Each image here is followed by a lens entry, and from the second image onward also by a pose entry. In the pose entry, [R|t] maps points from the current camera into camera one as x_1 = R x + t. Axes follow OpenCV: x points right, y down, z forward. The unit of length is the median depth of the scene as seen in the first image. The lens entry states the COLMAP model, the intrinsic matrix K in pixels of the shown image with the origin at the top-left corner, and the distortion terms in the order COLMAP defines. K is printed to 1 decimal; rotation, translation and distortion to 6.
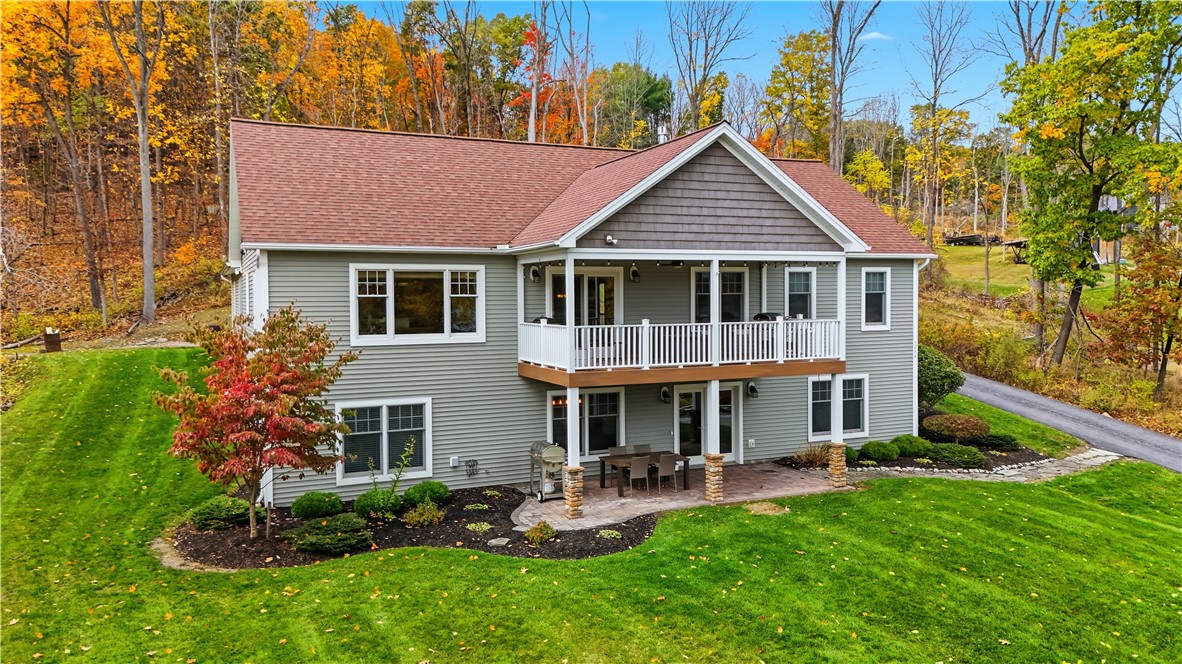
lens RADIAL K [[870.9, 0, 591.0], [0, 870.9, 332.0], [0, 0, 1]] dist [0.095587, -0.107280]
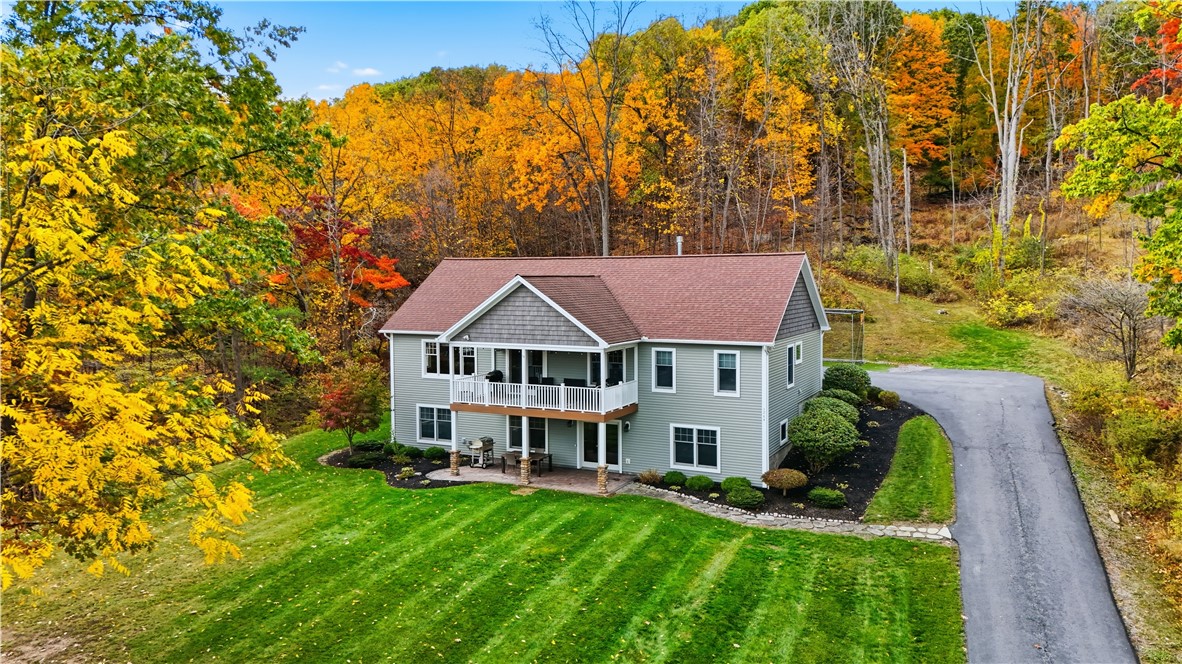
lens RADIAL K [[870.9, 0, 591.0], [0, 870.9, 332.0], [0, 0, 1]] dist [0.095587, -0.107280]
pose [[0.633671, 0.056995, -0.771500, 1.564656], [-0.033163, 0.998367, 0.046517, -0.200404], [0.772891, -0.003891, 0.634527, -0.022490]]
